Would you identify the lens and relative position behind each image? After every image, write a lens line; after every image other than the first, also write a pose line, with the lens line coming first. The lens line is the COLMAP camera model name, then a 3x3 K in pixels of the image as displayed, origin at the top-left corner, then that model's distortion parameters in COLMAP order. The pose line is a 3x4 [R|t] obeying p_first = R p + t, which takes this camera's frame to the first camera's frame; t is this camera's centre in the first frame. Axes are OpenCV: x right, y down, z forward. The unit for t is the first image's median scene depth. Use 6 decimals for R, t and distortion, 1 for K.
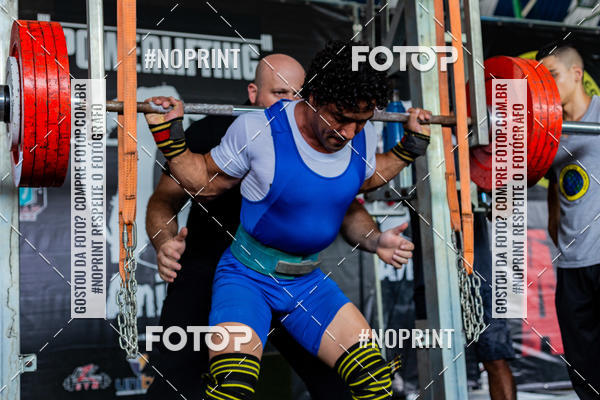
lens RADIAL K [[901.9, 0, 302.5], [0, 901.9, 203.7], [0, 0, 1]] dist [0.042369, 0.000000]
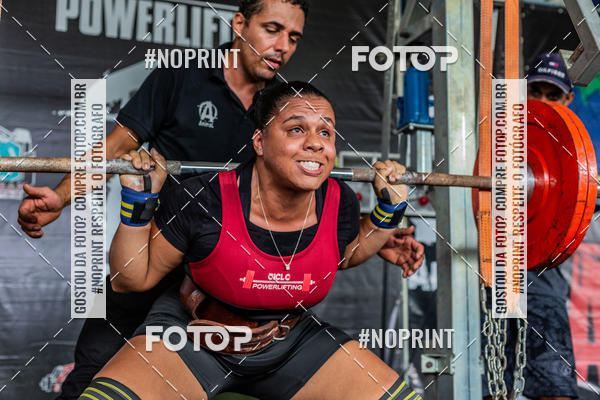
lens RADIAL K [[901.9, 0, 302.6], [0, 901.9, 202.0], [0, 0, 1]] dist [0.042369, 0.000000]
pose [[0.996531, 0.054841, -0.062600, 0.038261], [-0.055269, 0.998458, -0.005117, 0.010157], [0.062223, 0.008559, 0.998026, 0.117302]]
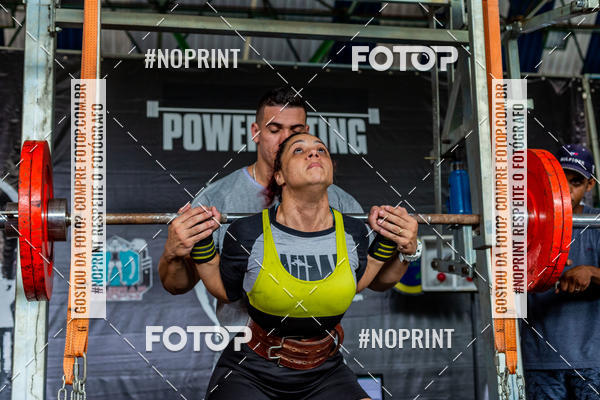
lens RADIAL K [[901.9, 0, 301.8], [0, 901.9, 200.0], [0, 0, 1]] dist [0.042369, 0.000000]
pose [[0.979319, -0.031558, -0.199848, 0.087268], [0.014911, 0.996332, -0.084264, -0.005320], [0.201774, 0.079541, 0.976197, 0.029466]]
